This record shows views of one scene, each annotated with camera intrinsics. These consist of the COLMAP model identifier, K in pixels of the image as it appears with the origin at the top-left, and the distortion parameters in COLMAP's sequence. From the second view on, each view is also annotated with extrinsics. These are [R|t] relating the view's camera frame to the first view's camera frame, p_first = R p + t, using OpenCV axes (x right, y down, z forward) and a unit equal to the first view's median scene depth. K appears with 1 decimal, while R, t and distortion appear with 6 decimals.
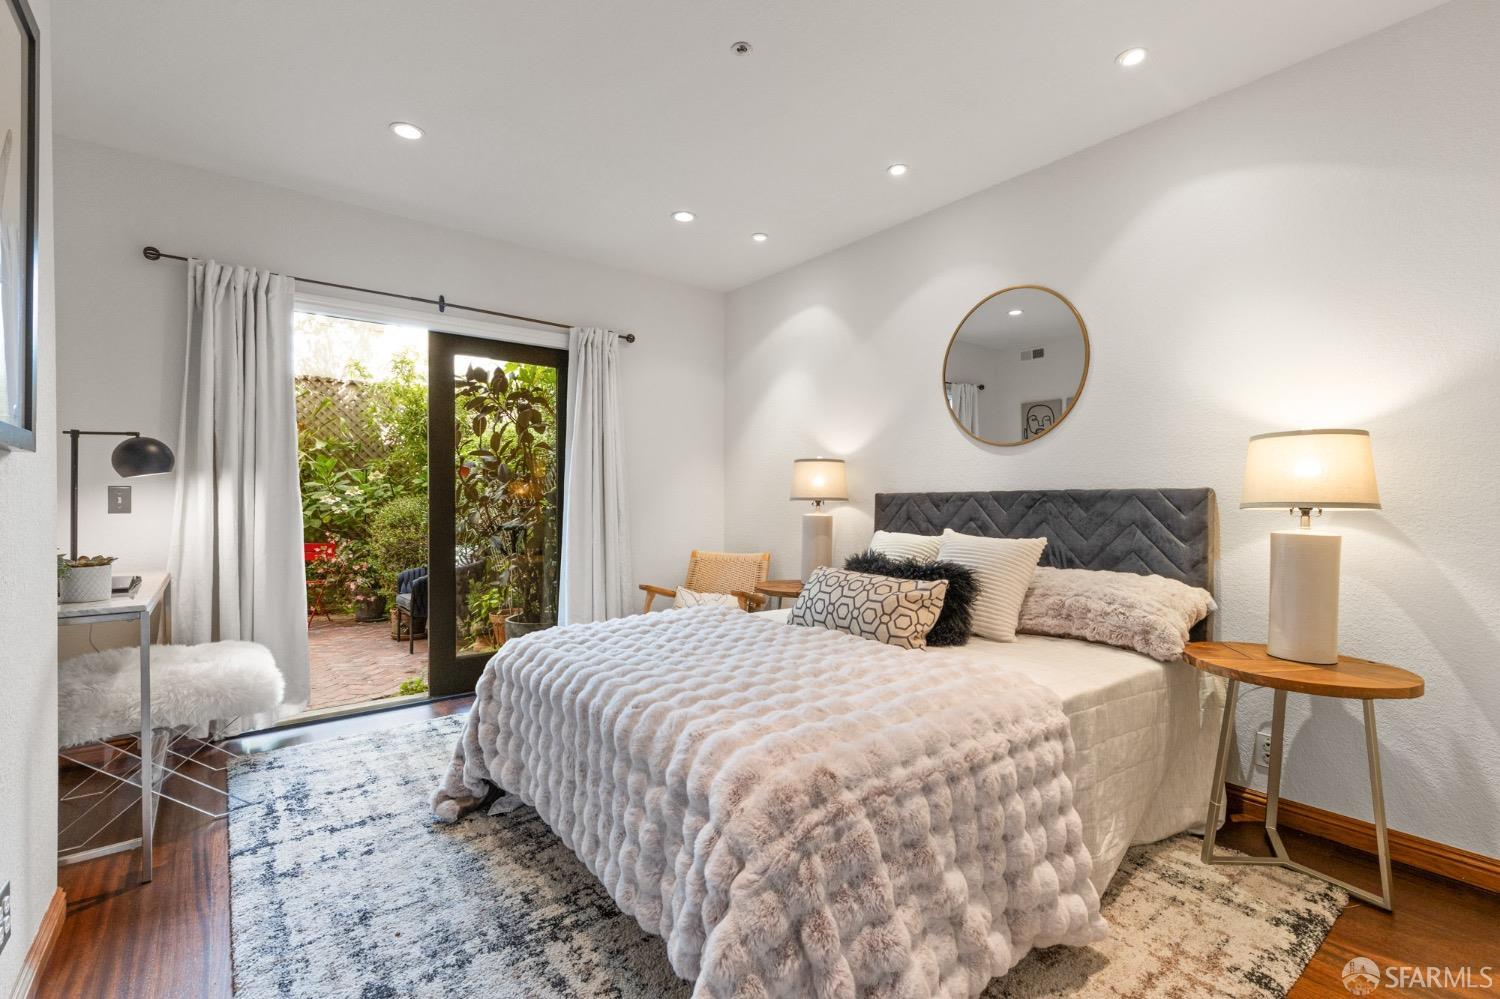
lens RADIAL K [[673.8, 0, 757.6], [0, 673.8, 500.3], [0, 0, 1]] dist [0.007963, -0.000496]
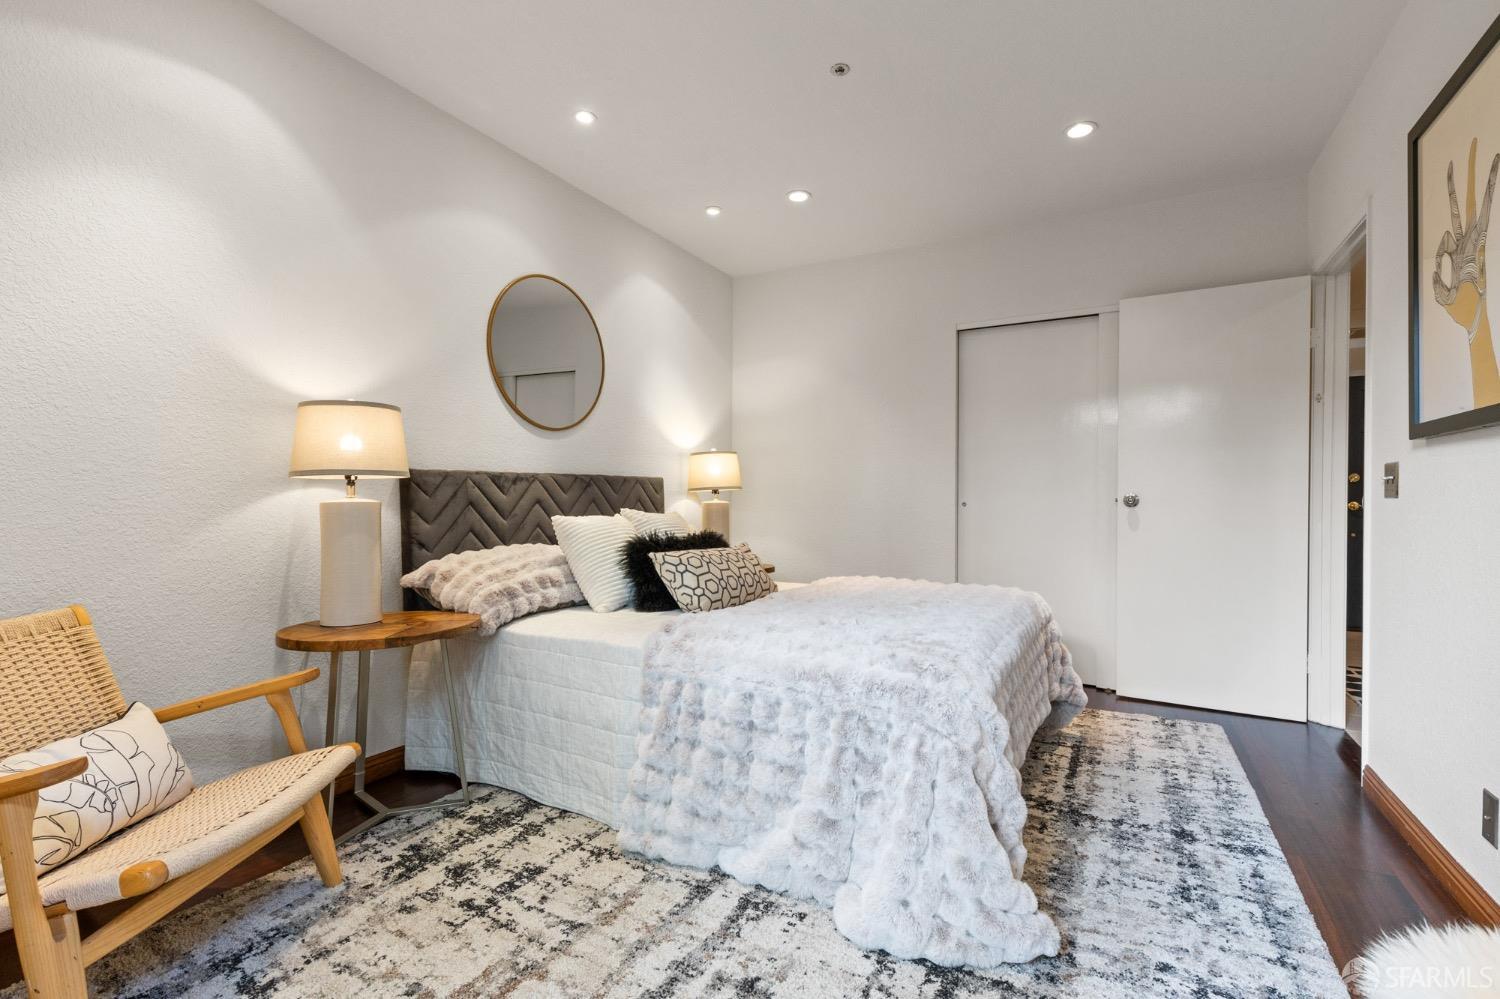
lens RADIAL K [[673.8, 0, 757.6], [0, 673.8, 500.3], [0, 0, 1]] dist [0.007963, -0.000496]
pose [[-0.397337, -0.013768, 0.917569, -1.171567], [-0.001941, 0.999898, 0.014163, 0.020821], [-0.917671, 0.003846, -0.397323, 1.864494]]
